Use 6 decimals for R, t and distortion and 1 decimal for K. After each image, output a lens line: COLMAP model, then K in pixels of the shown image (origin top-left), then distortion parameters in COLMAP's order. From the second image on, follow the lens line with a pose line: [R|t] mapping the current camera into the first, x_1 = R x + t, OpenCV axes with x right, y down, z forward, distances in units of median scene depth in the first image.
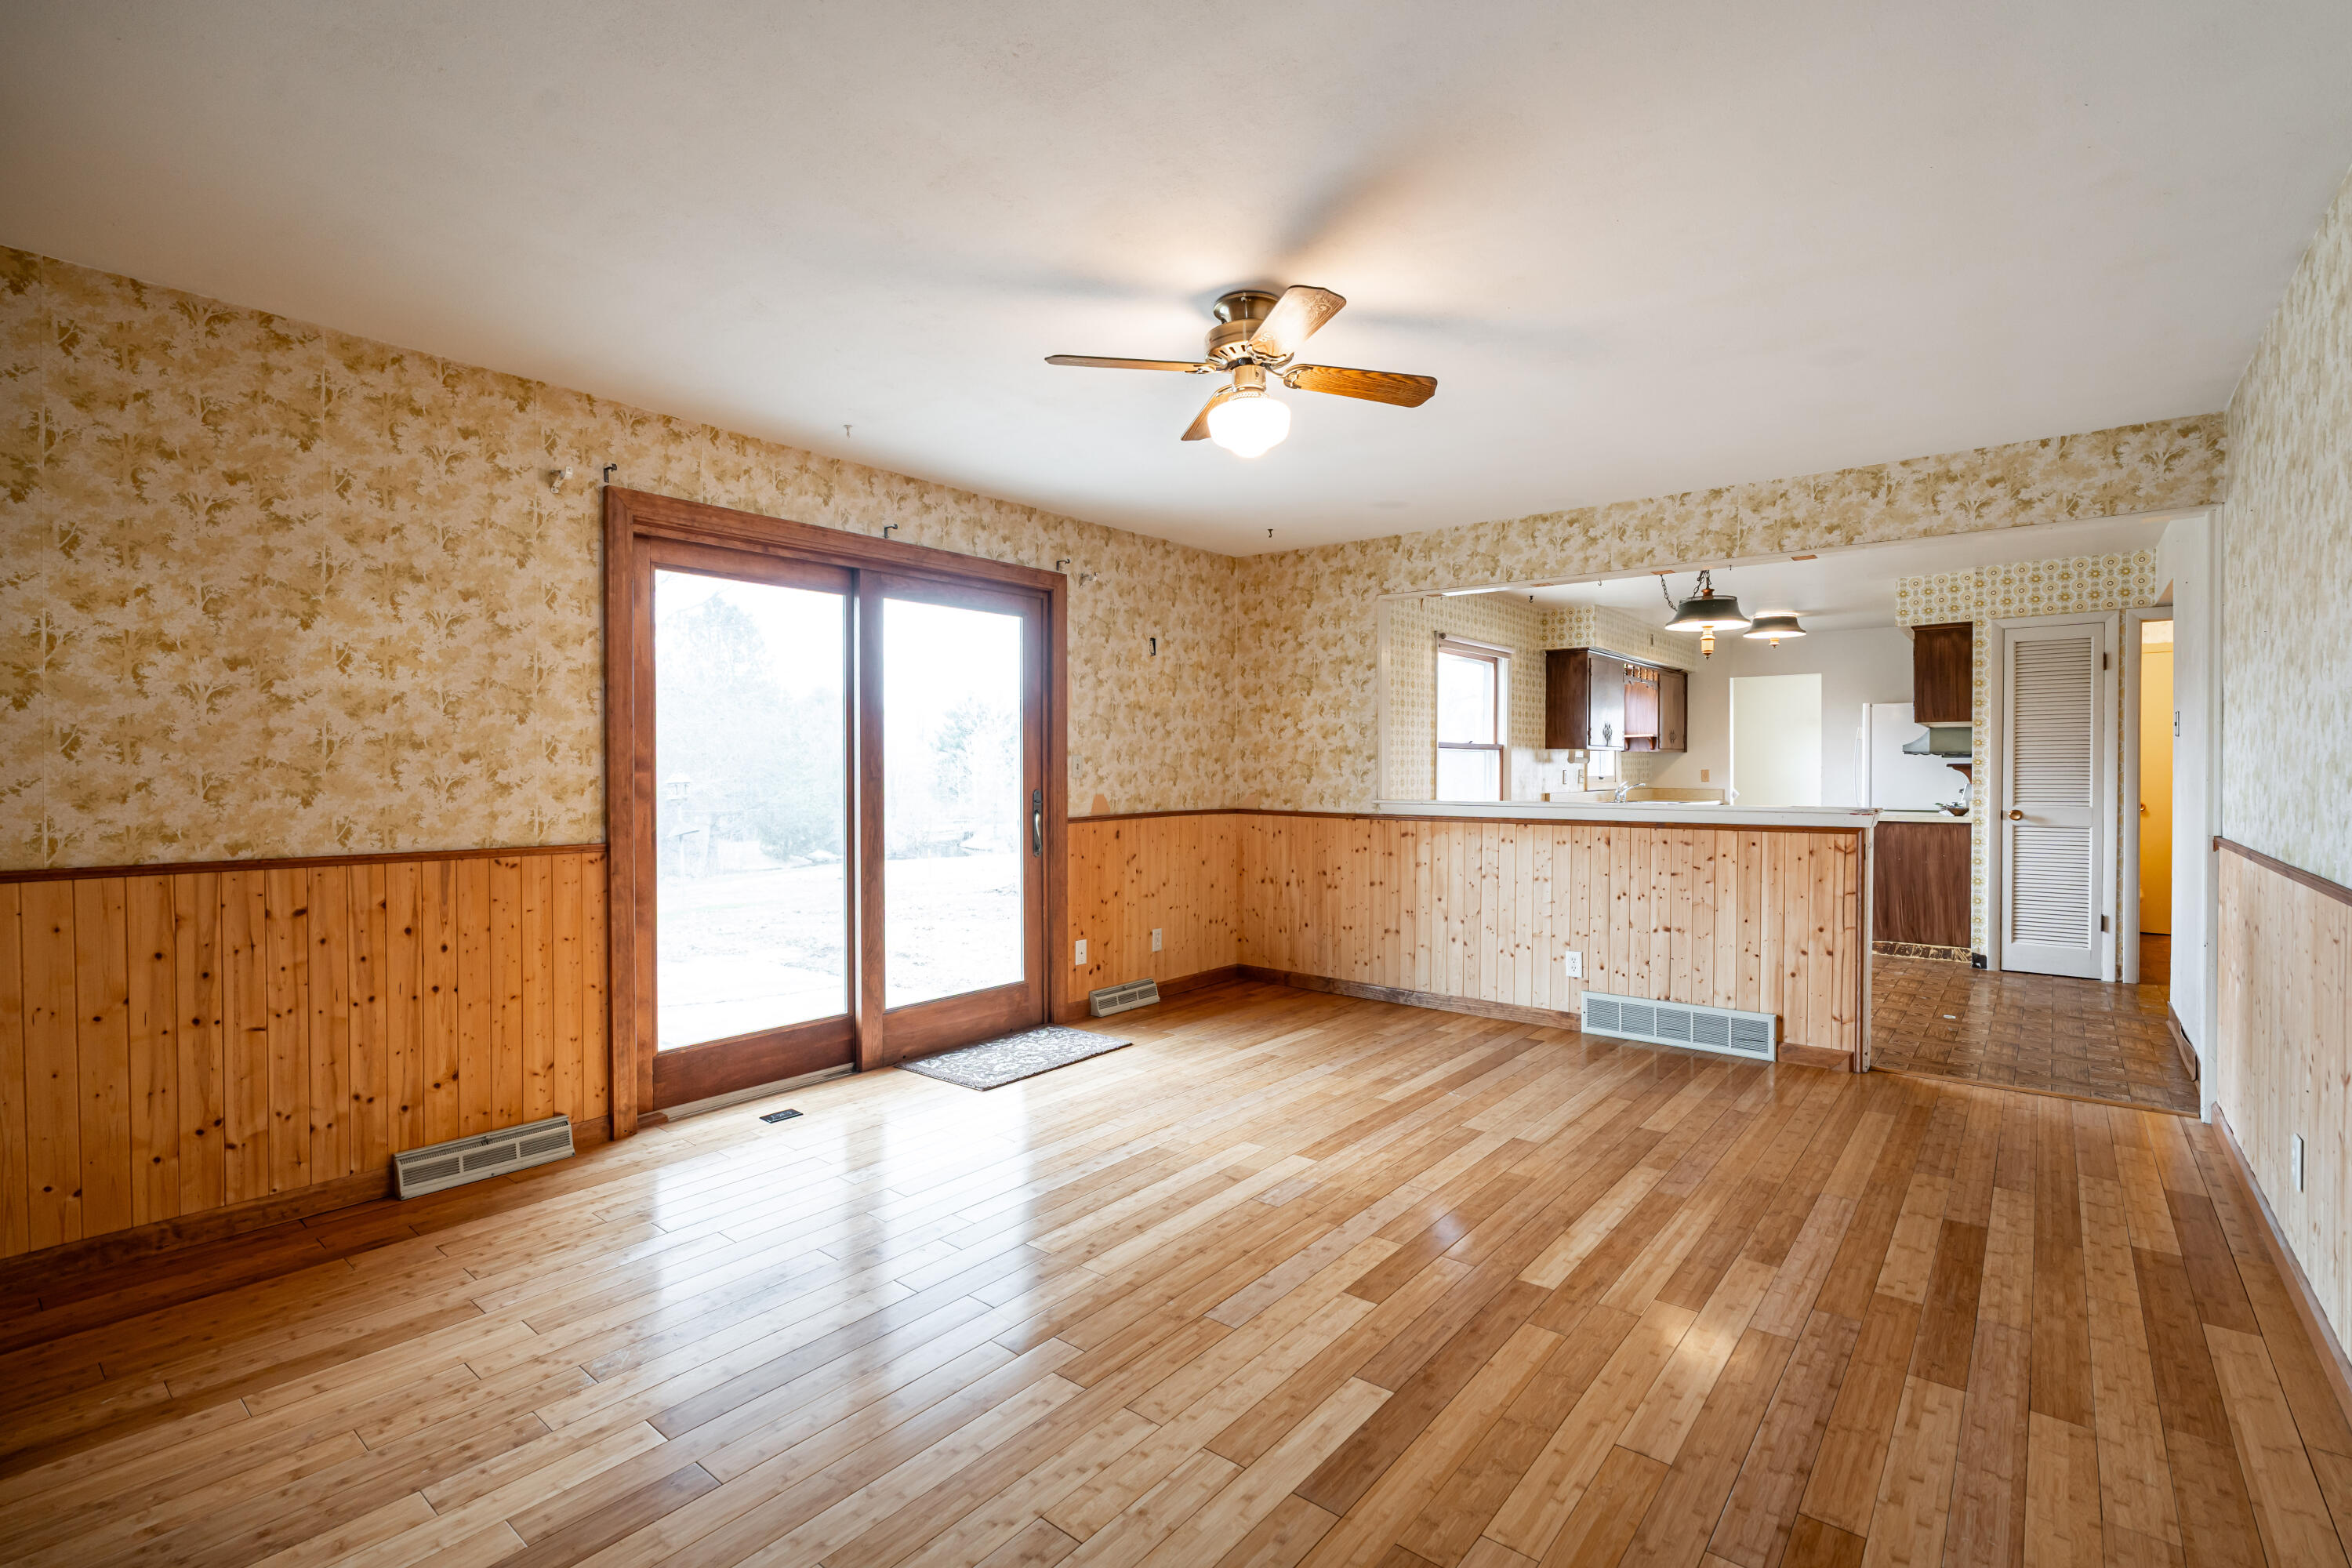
lens RADIAL K [[1072.2, 0, 1178.7], [0, 1072.2, 779.8], [0, 0, 1]] dist [-0.005390, -0.000090]
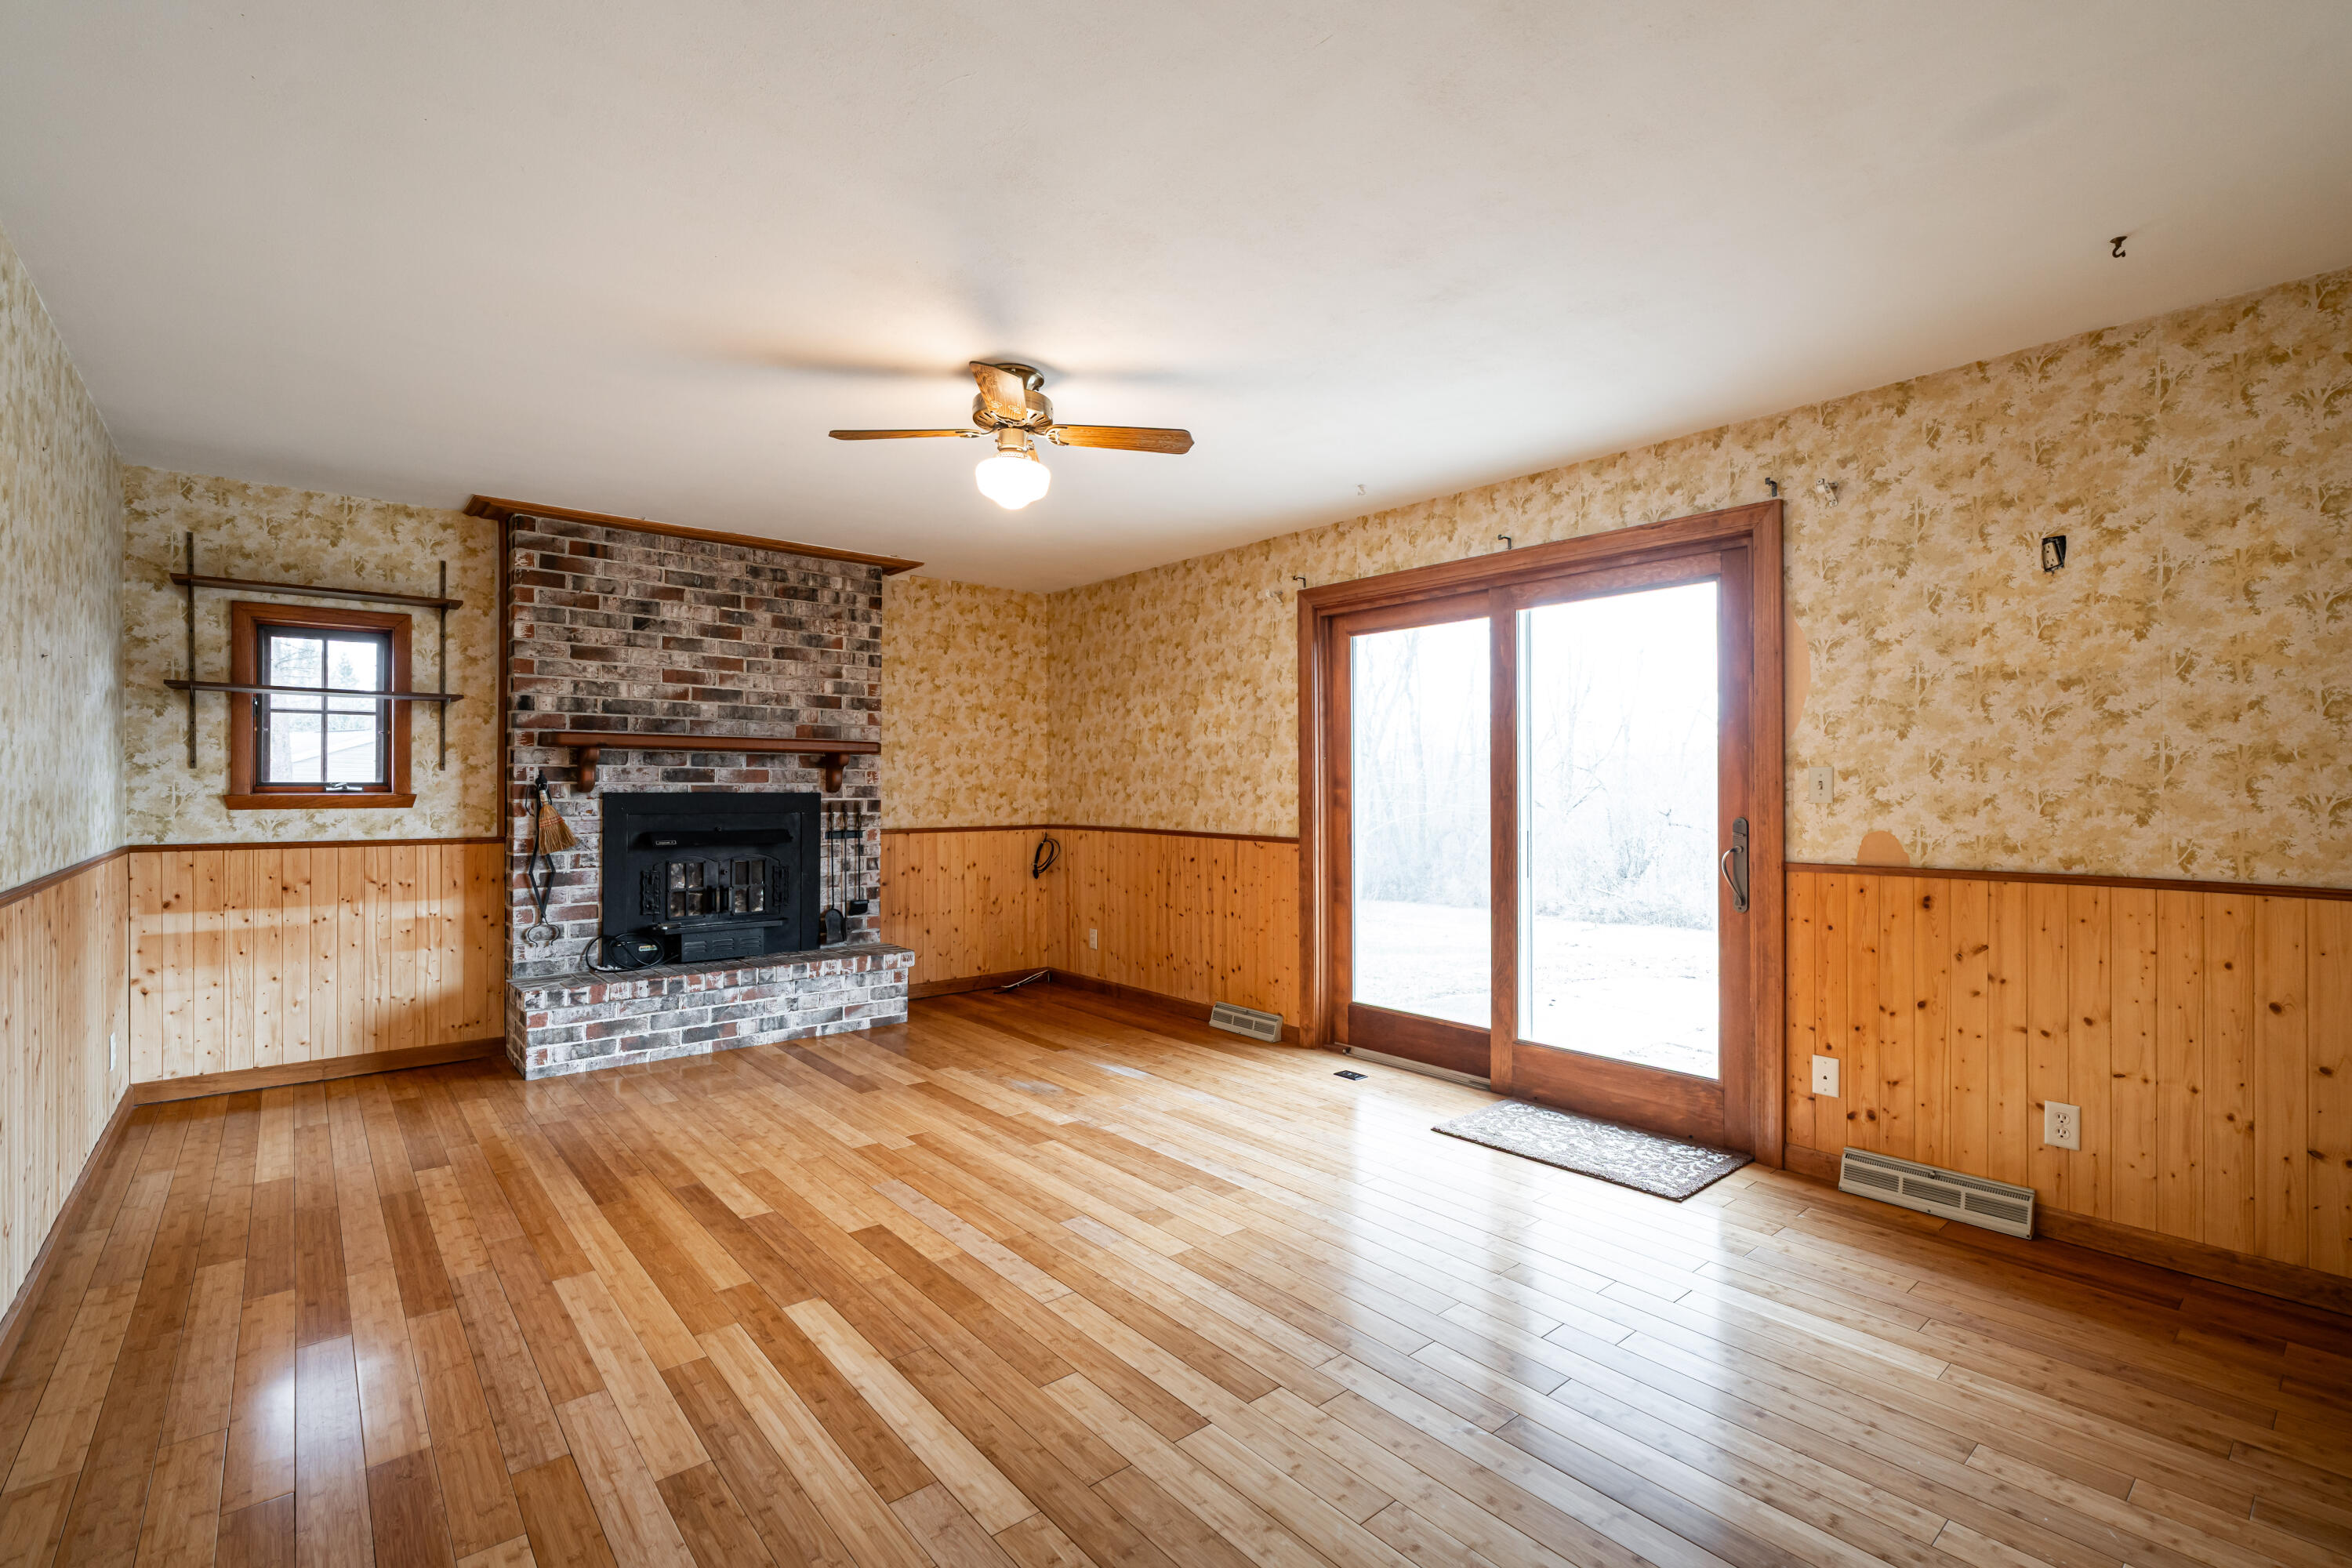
lens RADIAL K [[1059.3, 0, 1180.0], [0, 1059.3, 778.2], [0, 0, 1]] dist [-0.010410, 0.006489]
pose [[-0.185911, -0.005404, -0.982552, 0.725129], [-0.011617, 0.999927, -0.003302, -0.011918], [0.982498, 0.010800, -0.185960, 0.892757]]
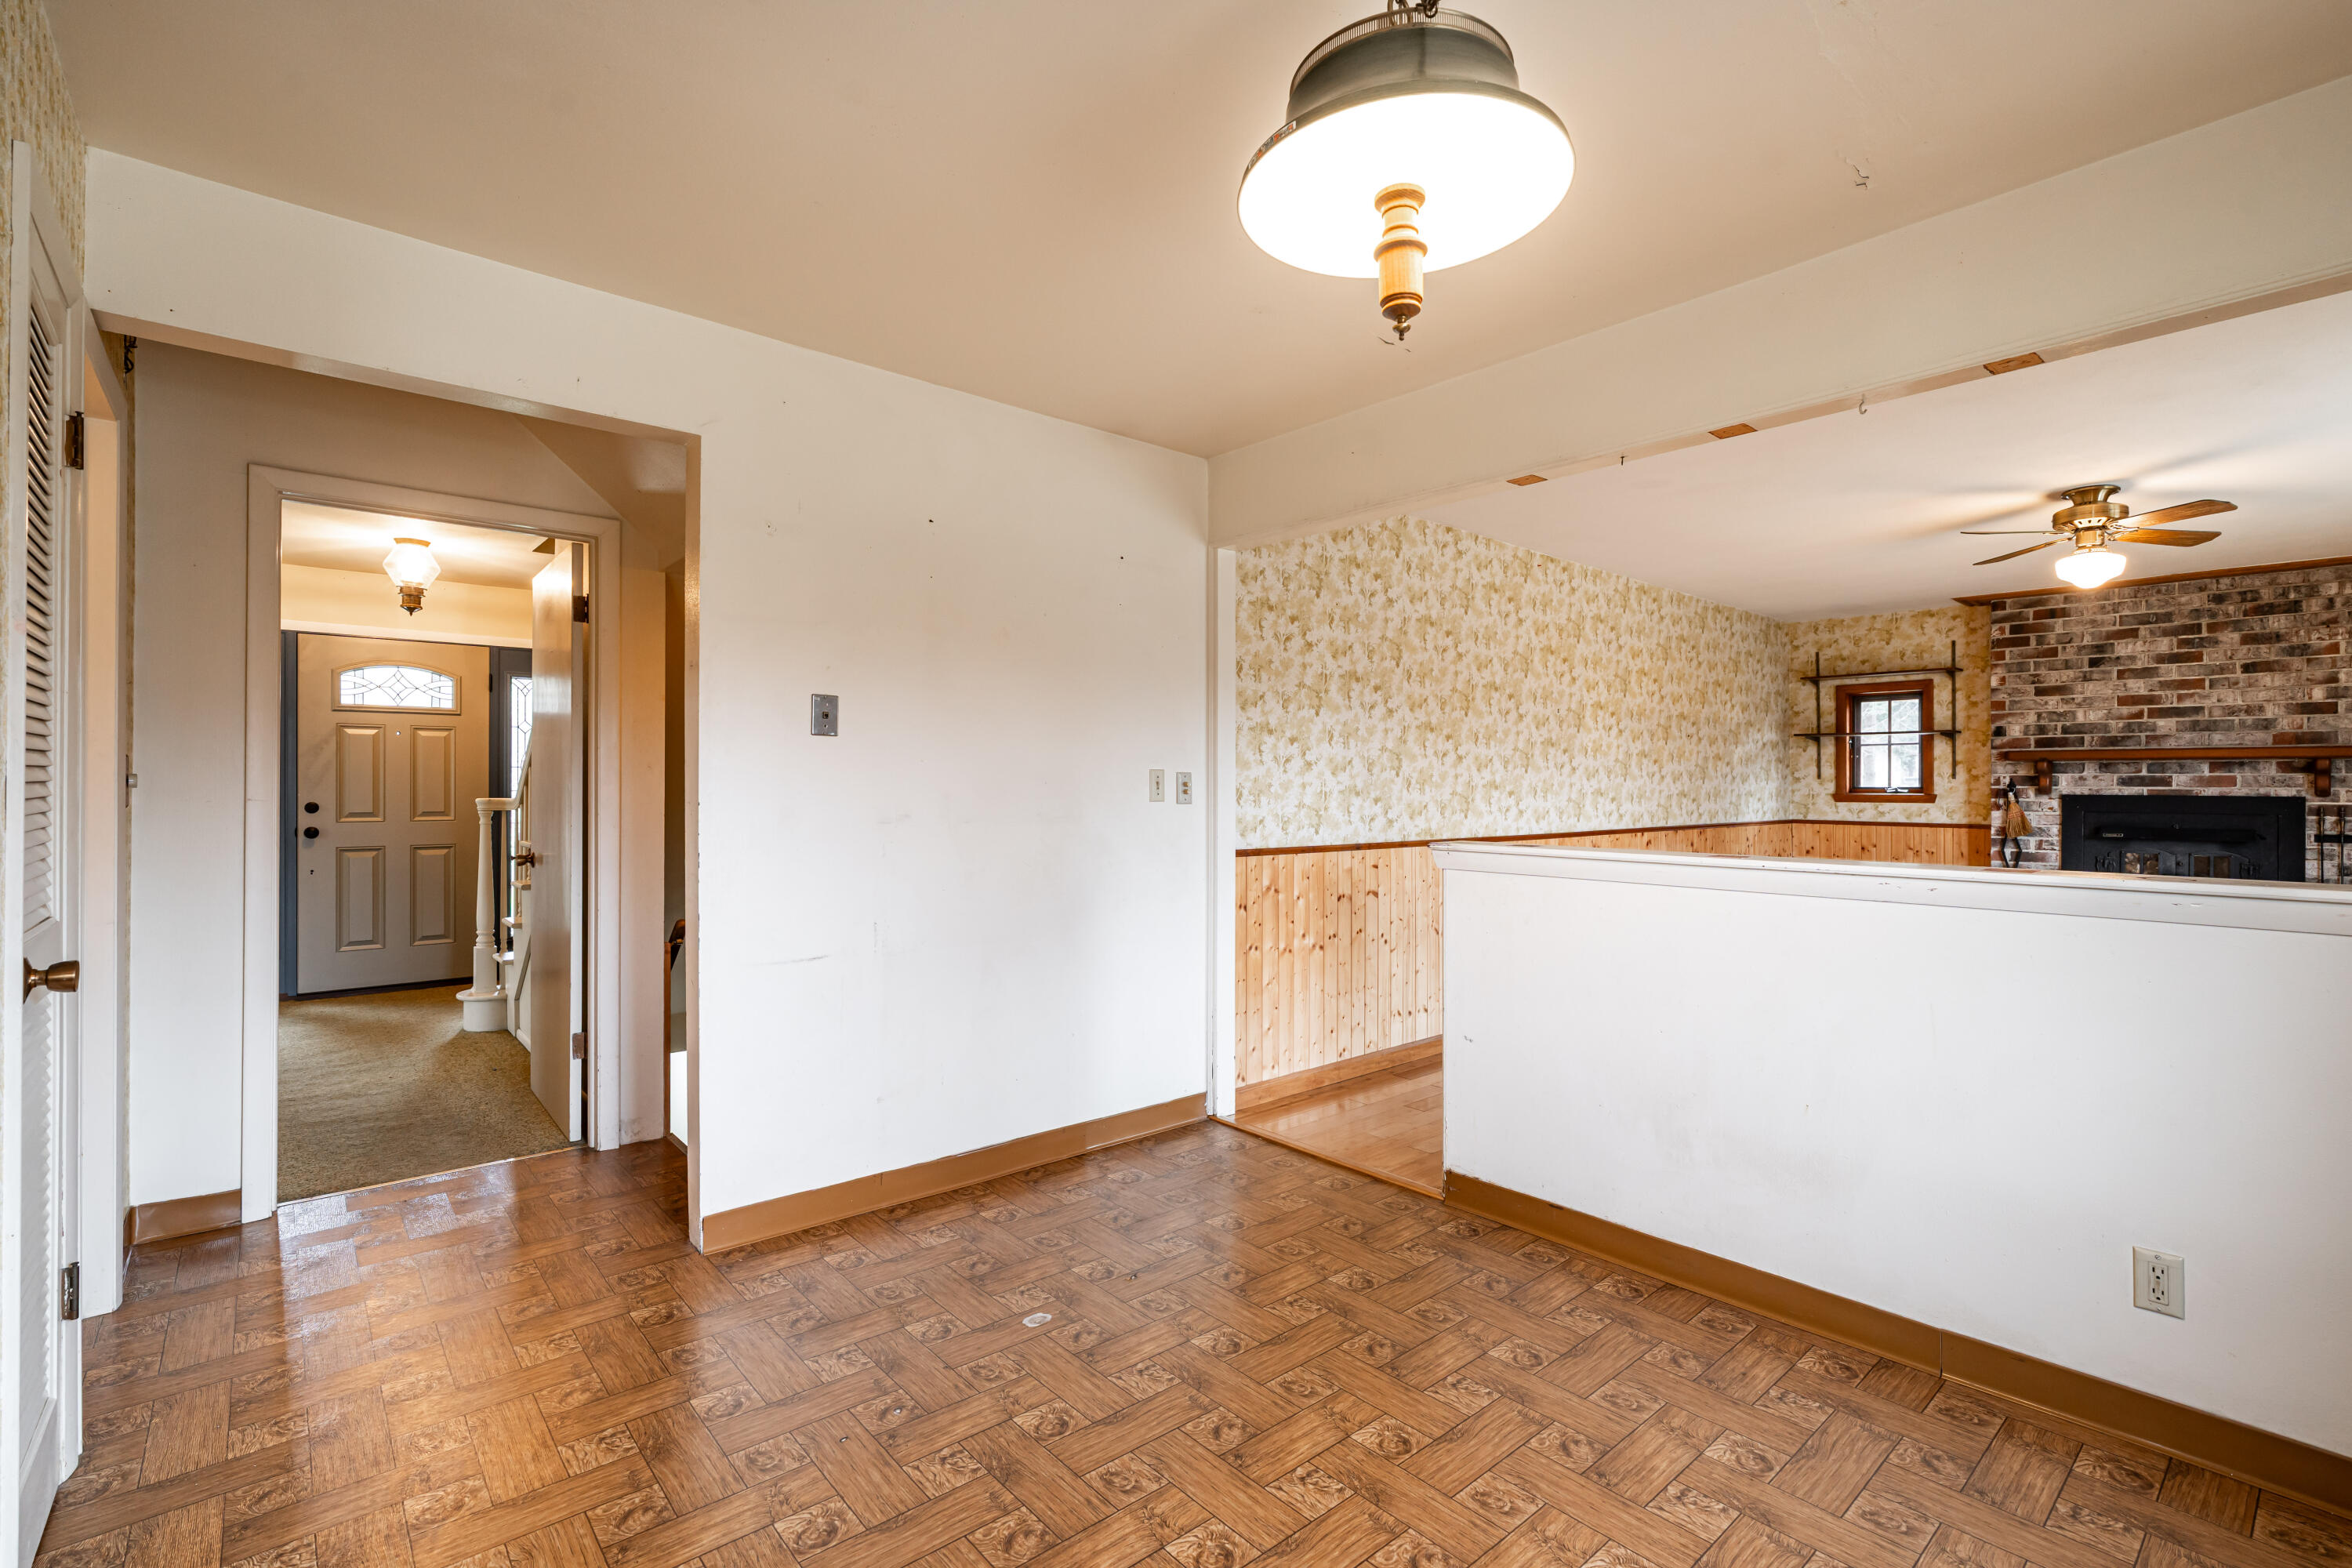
lens RADIAL K [[1059.5, 0, 1177.5], [0, 1059.5, 786.4], [0, 0, 1]] dist [-0.005758, 0.001832]
pose [[-0.985872, -0.001705, 0.167493, 0.716029], [0.000051, 0.999945, 0.010477, -0.020308], [-0.167501, 0.010338, -0.985818, 1.760487]]
